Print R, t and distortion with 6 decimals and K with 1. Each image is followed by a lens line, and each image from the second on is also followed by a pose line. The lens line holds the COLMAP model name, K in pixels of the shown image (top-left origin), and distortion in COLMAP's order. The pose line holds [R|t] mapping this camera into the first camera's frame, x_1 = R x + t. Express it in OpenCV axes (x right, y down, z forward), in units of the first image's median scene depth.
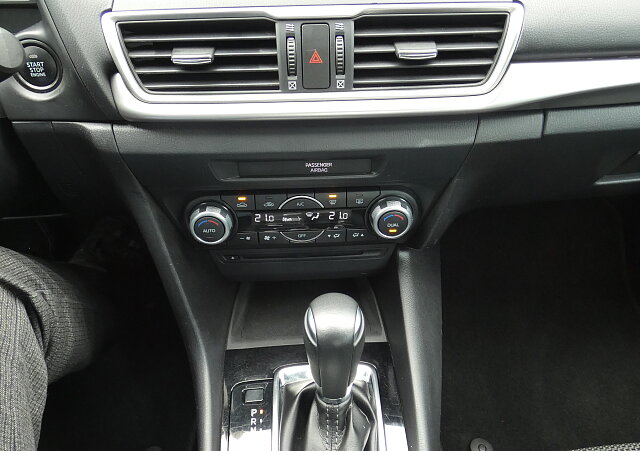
lens RADIAL K [[503.7, 0, 319.6], [0, 503.7, 225.0], [0, 0, 1]] dist [0.006186, -0.002022]
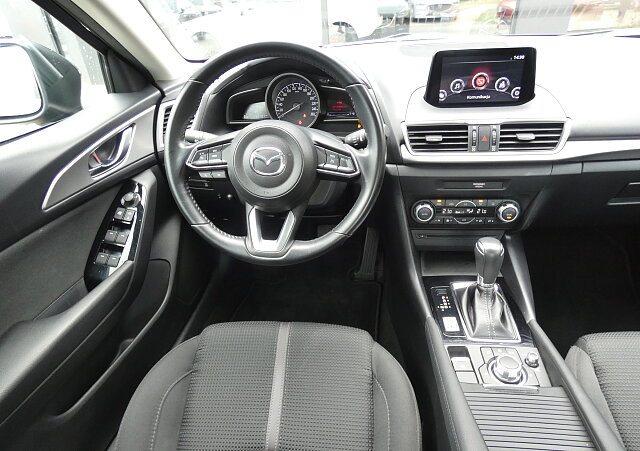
lens RADIAL K [[390.3, 0, 320.5], [0, 390.3, 225.6], [0, 0, 1]] dist [-0.002819, 0.001991]
pose [[0.989128, 0.033407, -0.143215, -0.497889], [-0.059269, 0.981820, -0.180326, 0.472230], [0.134587, 0.186854, 0.973125, -0.889595]]
